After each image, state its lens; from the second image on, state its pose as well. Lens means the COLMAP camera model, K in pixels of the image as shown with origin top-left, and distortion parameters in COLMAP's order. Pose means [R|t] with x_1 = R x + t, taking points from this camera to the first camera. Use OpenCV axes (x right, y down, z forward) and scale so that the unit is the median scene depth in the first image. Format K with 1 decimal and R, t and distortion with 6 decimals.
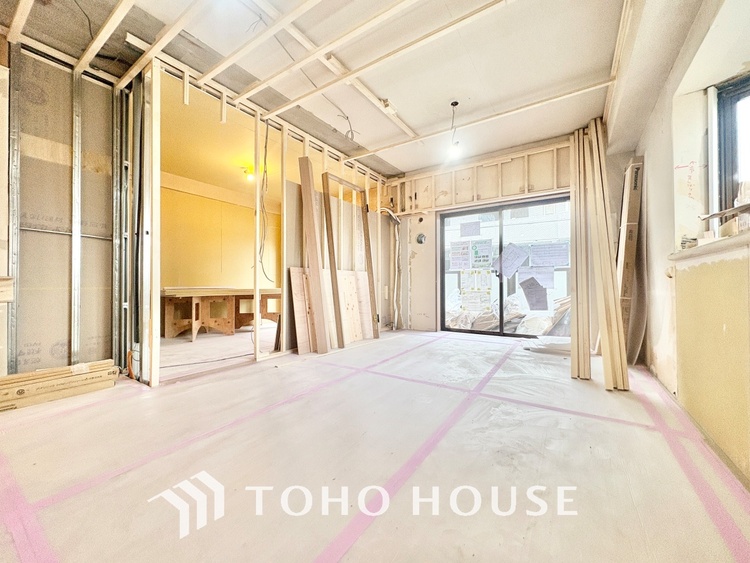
lens RADIAL K [[298.6, 0, 375.2], [0, 298.6, 281.7], [0, 0, 1]] dist [-0.000916, 0.000645]
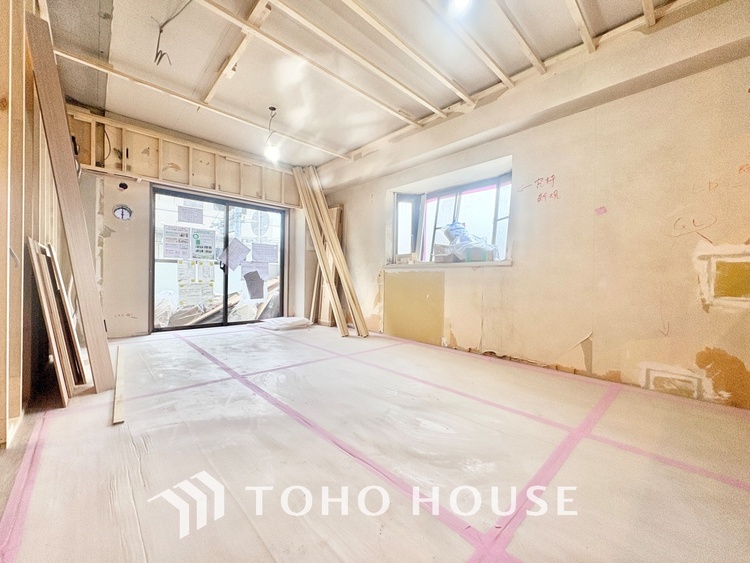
lens RADIAL K [[298.6, 0, 375.9], [0, 298.6, 281.8], [0, 0, 1]] dist [-0.000916, 0.000645]
pose [[0.224699, -0.004309, 0.974419, -0.564887], [-0.026658, 0.999589, 0.010567, 0.003254], [-0.974063, -0.028350, 0.224492, 0.308648]]
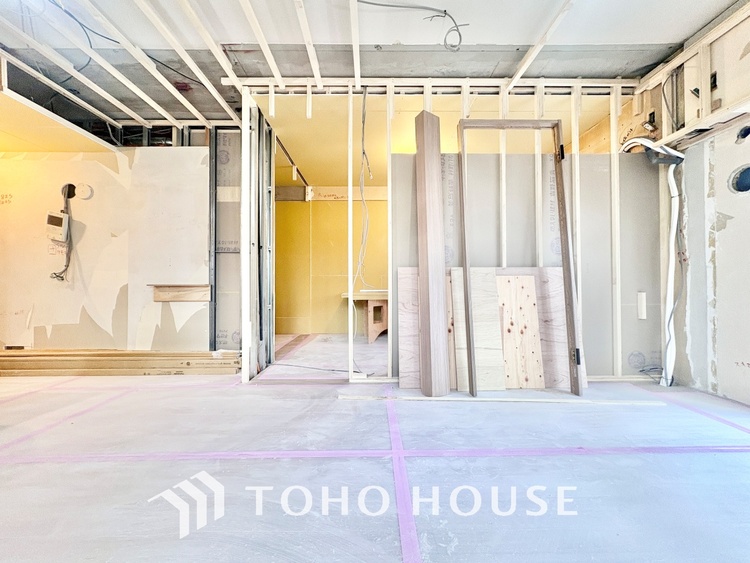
lens RADIAL K [[298.6, 0, 376.0], [0, 298.6, 281.1], [0, 0, 1]] dist [-0.000916, 0.000645]
pose [[0.561118, -0.008241, -0.827694, 0.276785], [0.009849, 0.999946, -0.003280, -0.011209], [0.827677, -0.006311, 0.561169, 0.477416]]
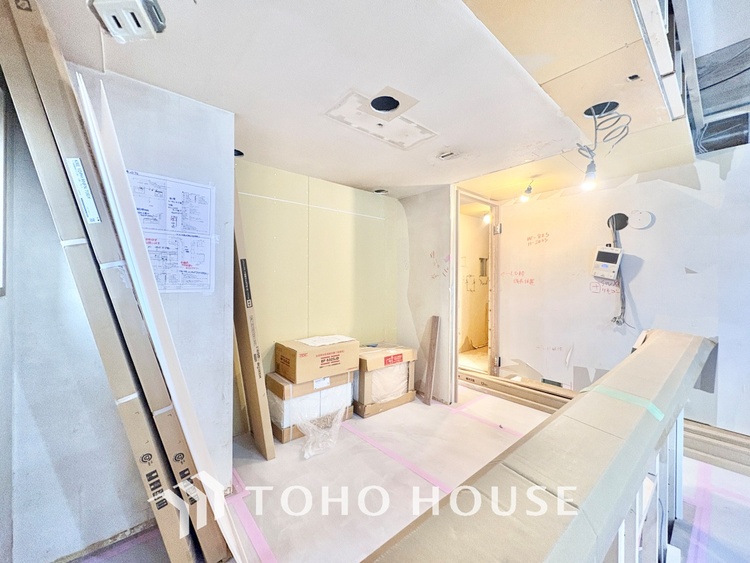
lens RADIAL K [[298.6, 0, 375.6], [0, 298.6, 281.6], [0, 0, 1]] dist [-0.000916, 0.000645]
pose [[-0.275483, 0.006990, -0.961281, -0.021478], [0.003711, 0.999974, 0.006208, -0.134826], [0.961299, -0.001857, -0.275502, -0.144755]]
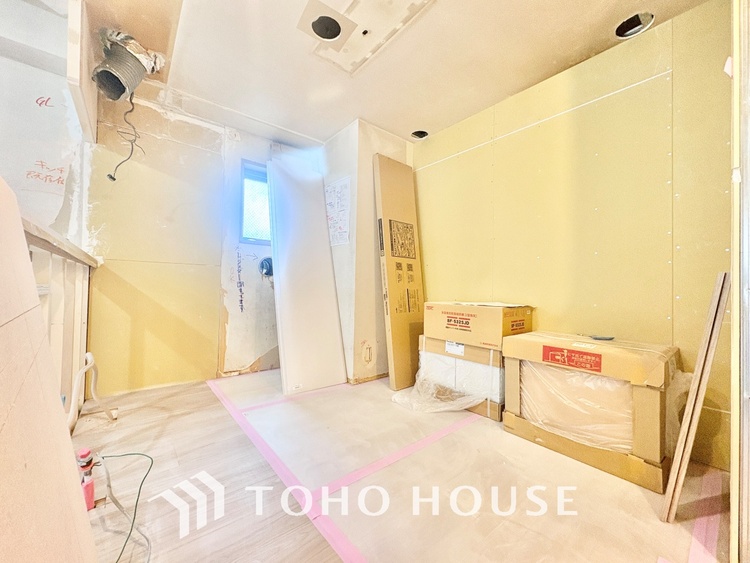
lens RADIAL K [[298.6, 0, 375.3], [0, 298.6, 280.7], [0, 0, 1]] dist [-0.000916, 0.000645]
pose [[-0.955657, -0.008486, 0.294358, -0.654195], [-0.017981, 0.999401, -0.029567, -0.010956], [-0.293931, -0.033549, -0.955238, 0.135198]]
